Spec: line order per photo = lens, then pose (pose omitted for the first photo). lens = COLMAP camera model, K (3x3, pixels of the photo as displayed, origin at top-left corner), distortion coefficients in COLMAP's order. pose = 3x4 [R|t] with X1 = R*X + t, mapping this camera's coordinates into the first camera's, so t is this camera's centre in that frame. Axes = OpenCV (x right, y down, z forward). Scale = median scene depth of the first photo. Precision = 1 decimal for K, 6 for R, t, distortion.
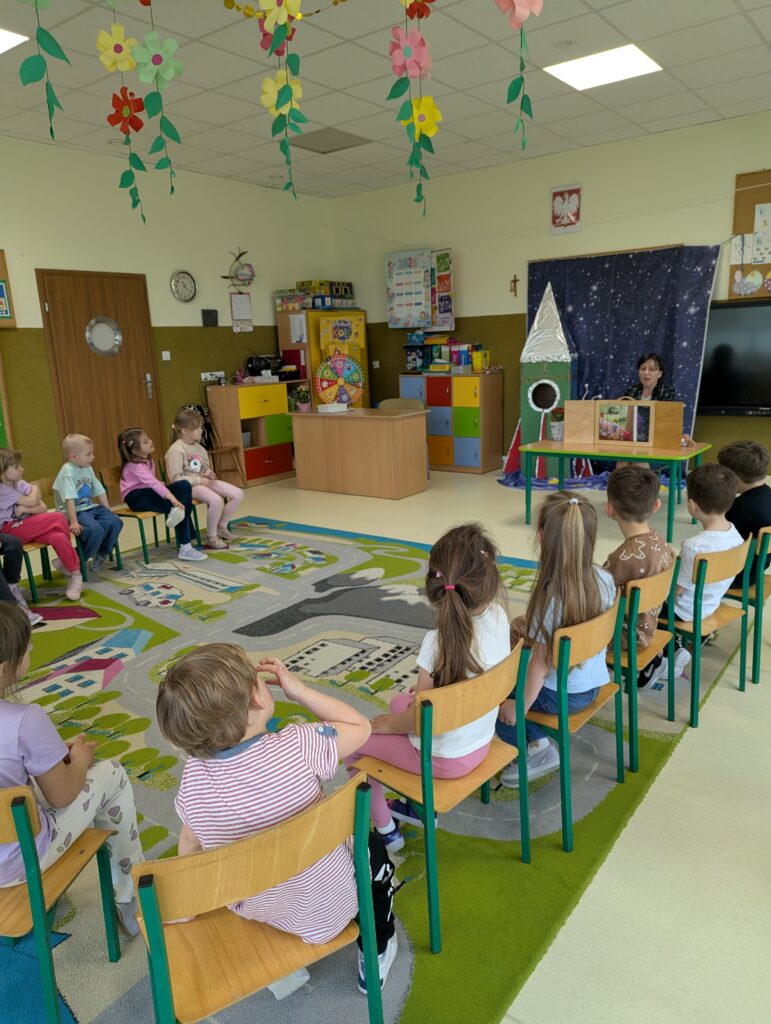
lens RADIAL K [[719.3, 0, 384.4], [0, 719.3, 513.6], [0, 0, 1]] dist [0.053557, -0.051015]
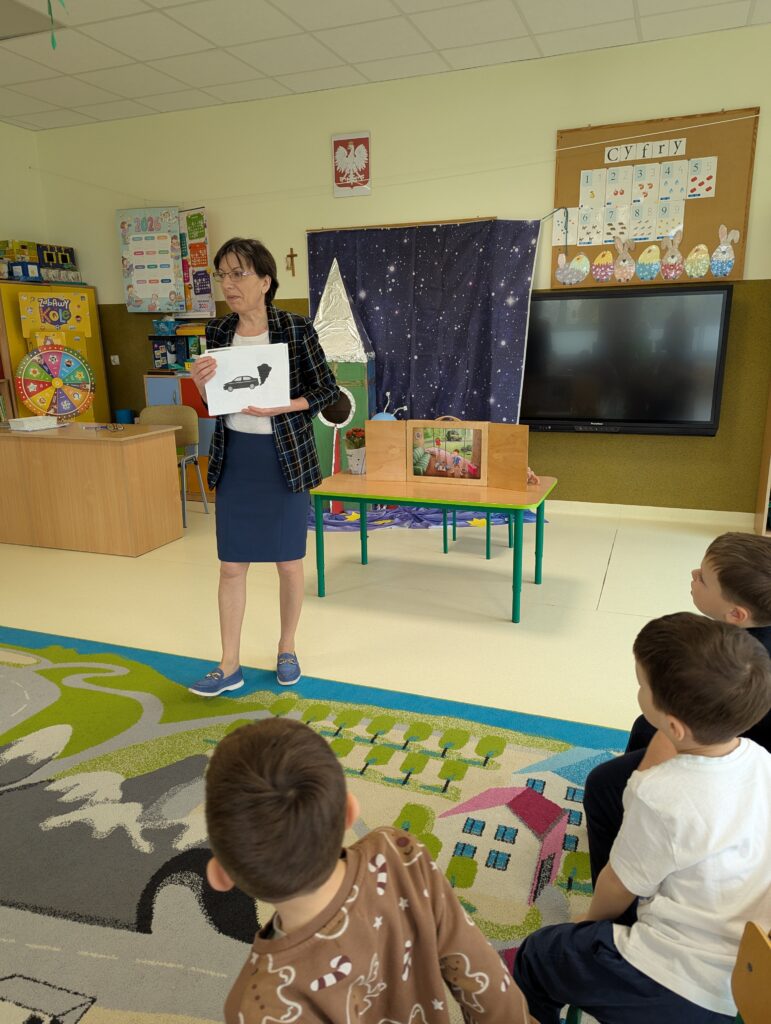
lens RADIAL K [[719.3, 0, 380.9], [0, 719.3, 508.8], [0, 0, 1]] dist [0.053557, -0.051015]
pose [[0.962080, -0.042641, 0.269414, 0.058845], [0.042178, 0.999082, 0.007511, -0.060221], [-0.269487, 0.004137, 0.962995, 0.260077]]
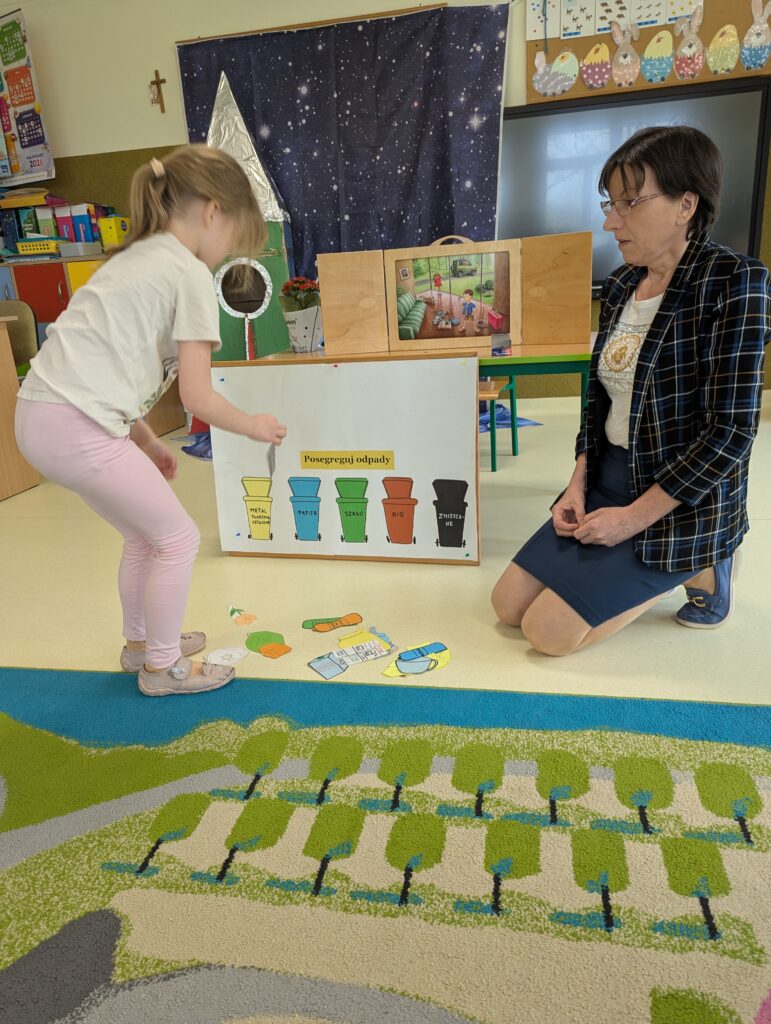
lens RADIAL K [[719.3, 0, 374.9], [0, 719.3, 511.4], [0, 0, 1]] dist [0.053557, -0.051015]
pose [[0.905035, -0.147731, 0.398857, 0.068353], [0.126273, 0.988788, 0.079711, -0.026424], [-0.406161, -0.021776, 0.913542, 0.471234]]
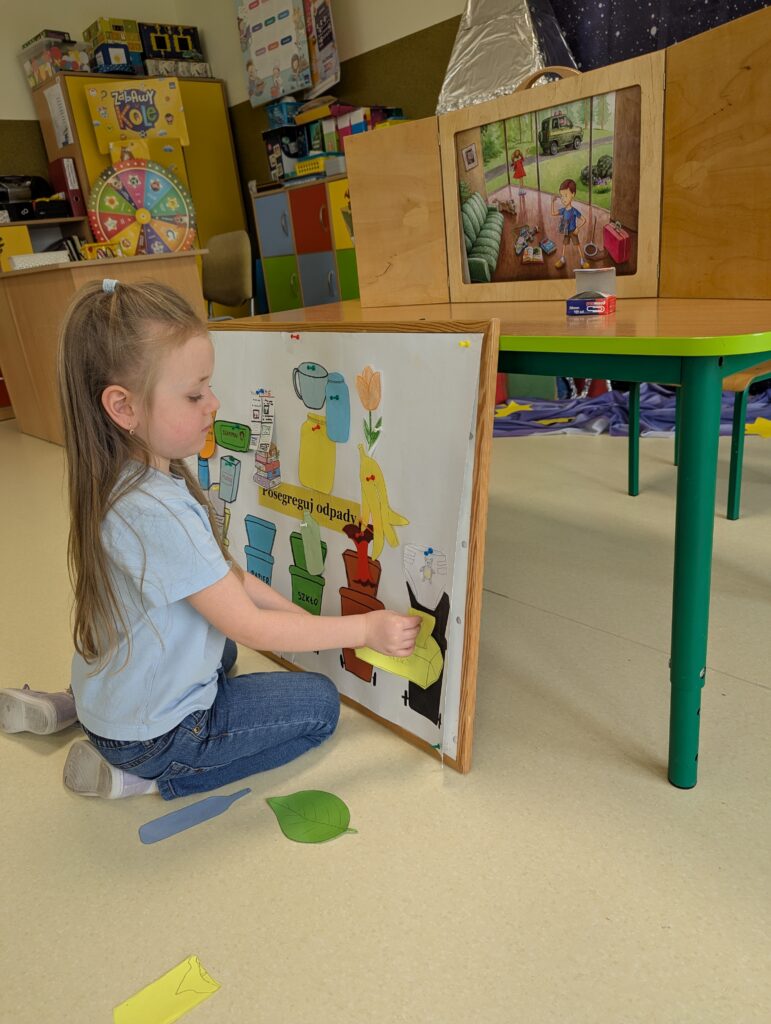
lens RADIAL K [[719.3, 0, 383.3], [0, 719.3, 520.4], [0, 0, 1]] dist [0.053557, -0.051015]
pose [[0.979275, 0.007294, -0.202402, 0.258300], [0.022217, 0.989452, 0.143149, -0.044626], [0.201311, -0.144679, 0.968784, 0.587285]]
